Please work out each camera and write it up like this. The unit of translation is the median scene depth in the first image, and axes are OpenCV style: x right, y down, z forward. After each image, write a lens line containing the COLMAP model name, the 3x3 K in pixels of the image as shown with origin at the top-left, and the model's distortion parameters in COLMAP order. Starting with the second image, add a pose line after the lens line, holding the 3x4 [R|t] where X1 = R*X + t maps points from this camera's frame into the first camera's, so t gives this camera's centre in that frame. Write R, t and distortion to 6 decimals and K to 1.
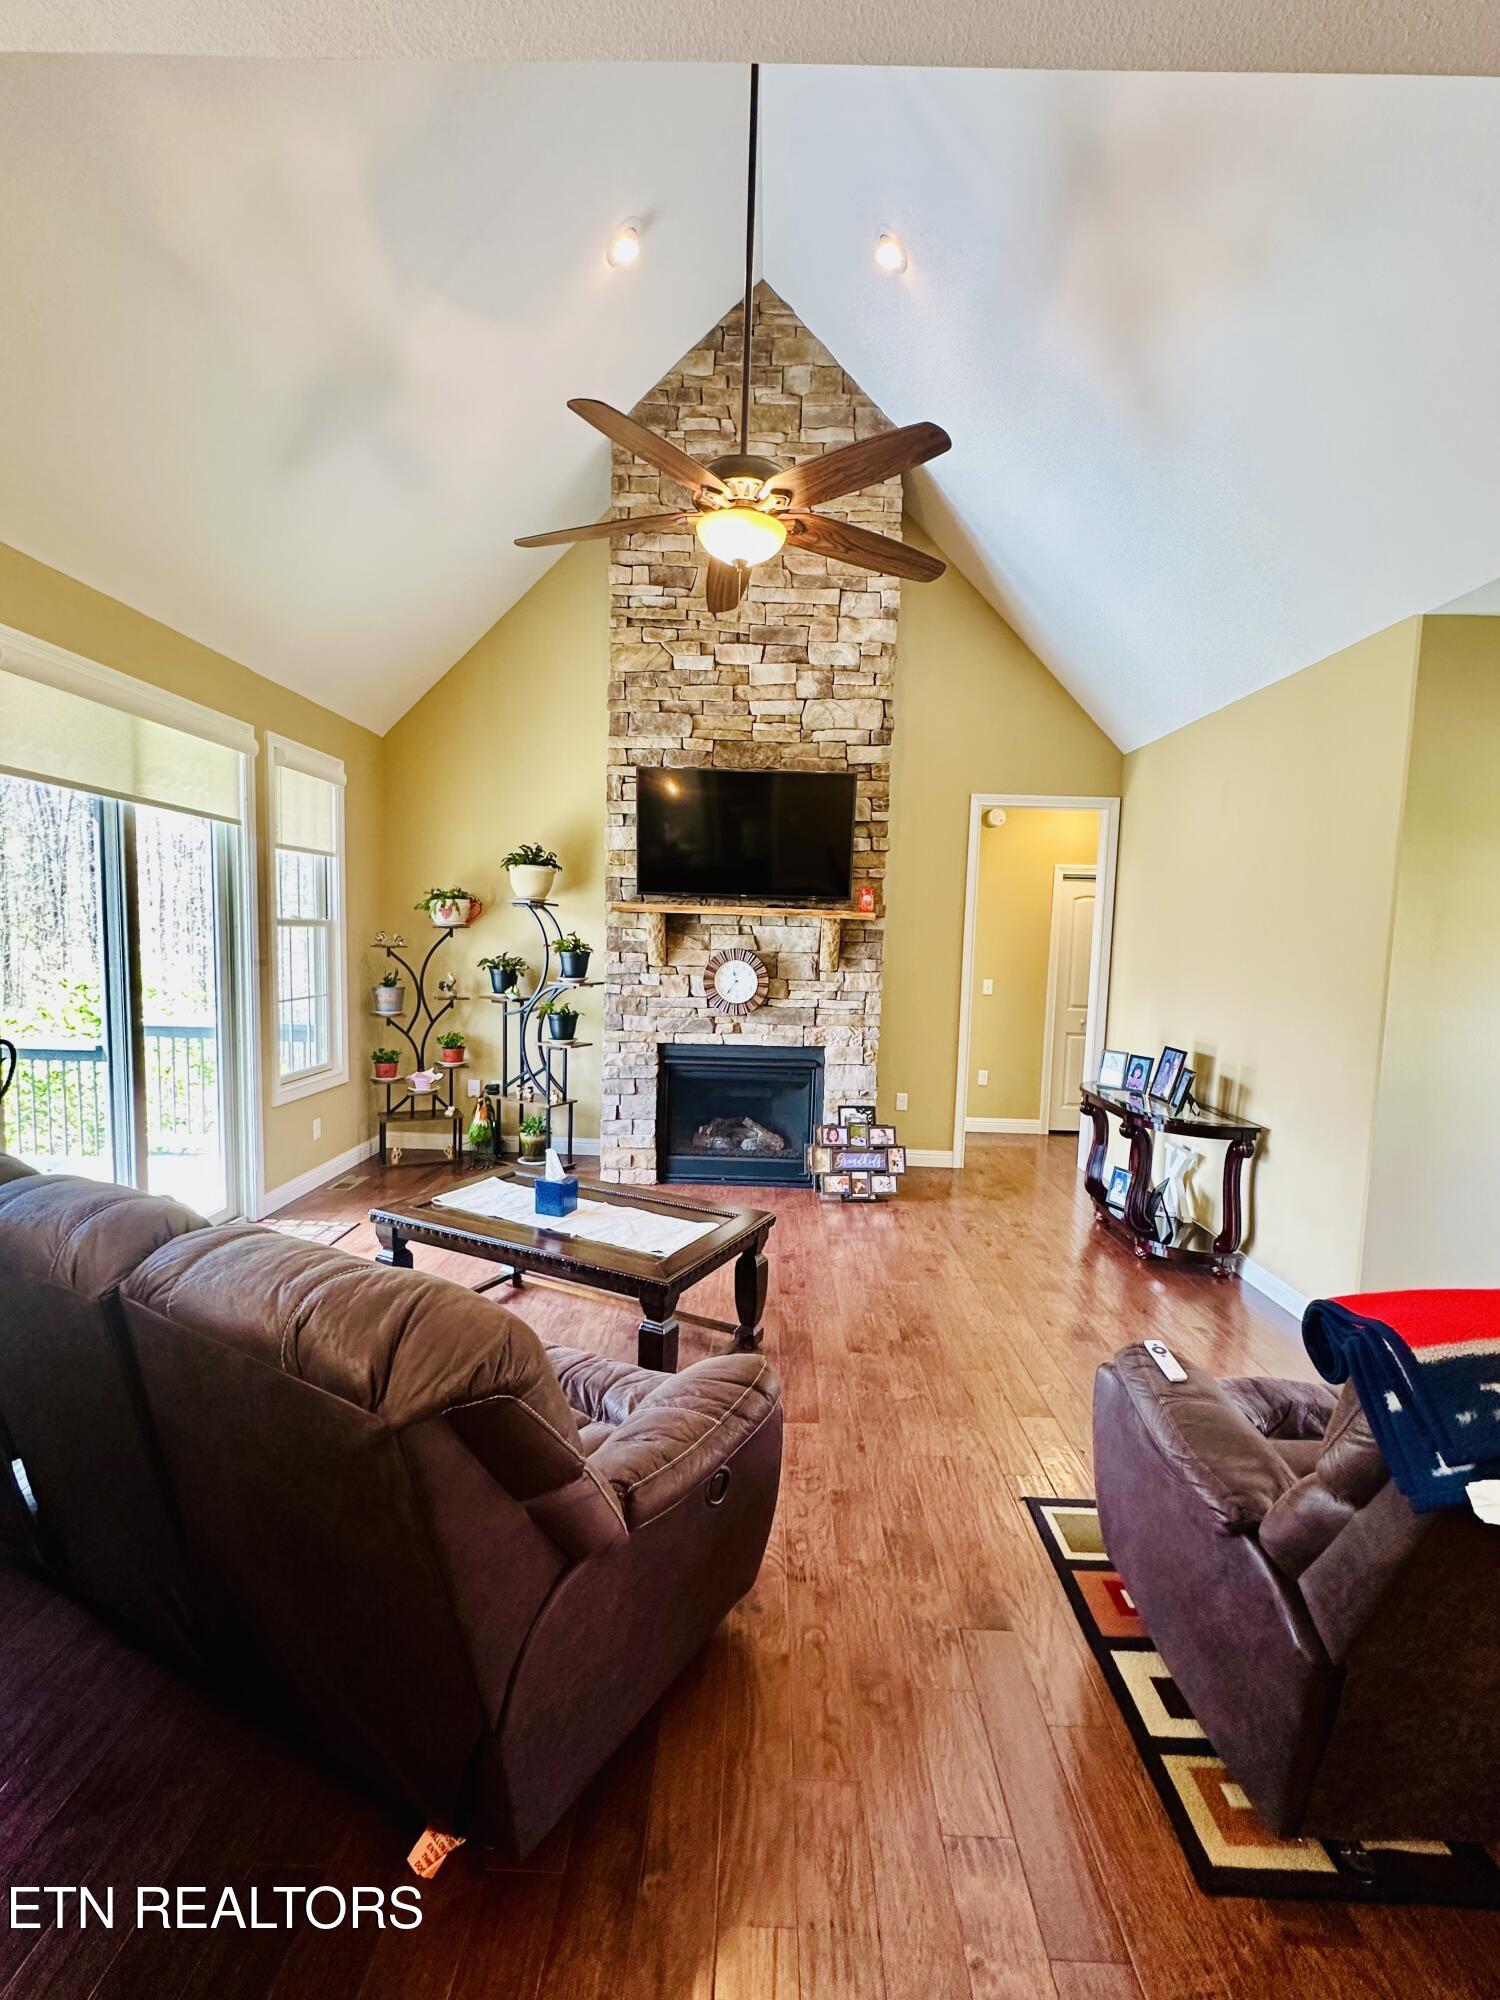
lens RADIAL K [[891.7, 0, 750.0], [0, 891.7, 1000.0], [0, 0, 1]] dist [0.001406, -0.000153]
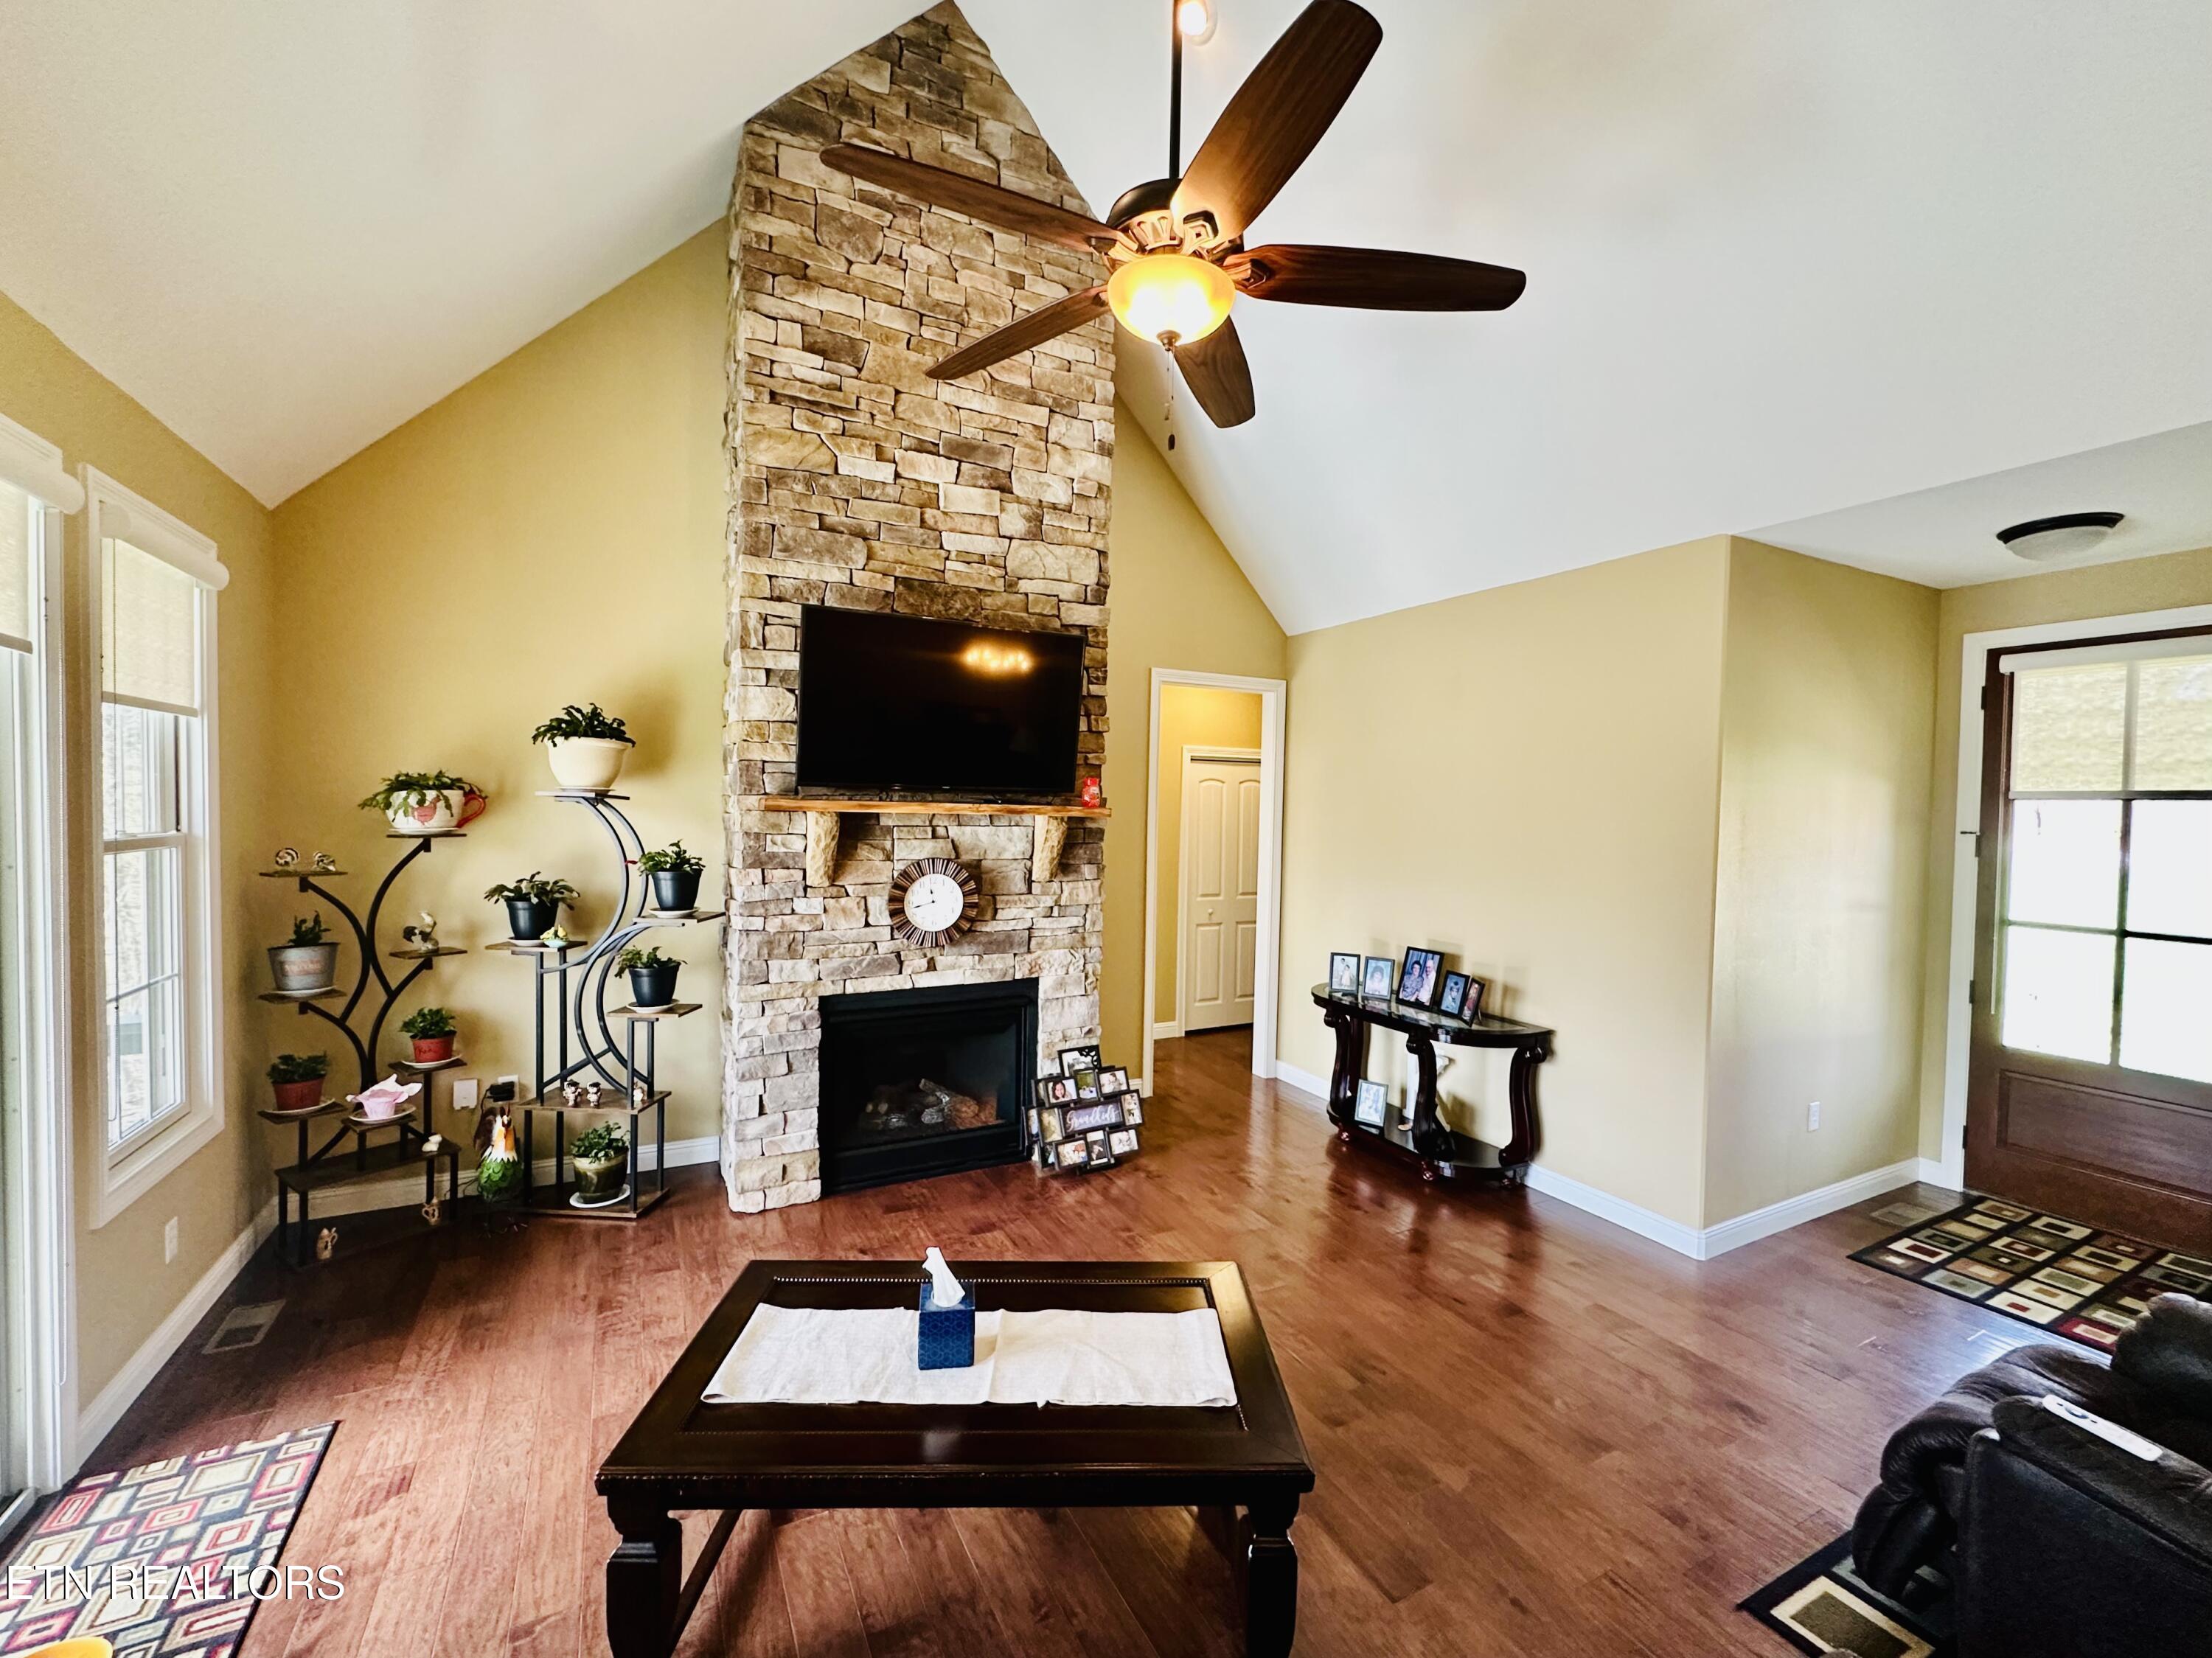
lens RADIAL K [[925.3, 0, 1108.5], [0, 925.3, 823.6], [0, 0, 1]] dist [-0.000714, 0.000225]
pose [[0.876961, -0.021932, 0.480061, -0.255229], [0.043578, 0.998472, -0.033990, -0.053364], [-0.478581, 0.050728, 0.876577, 0.252360]]
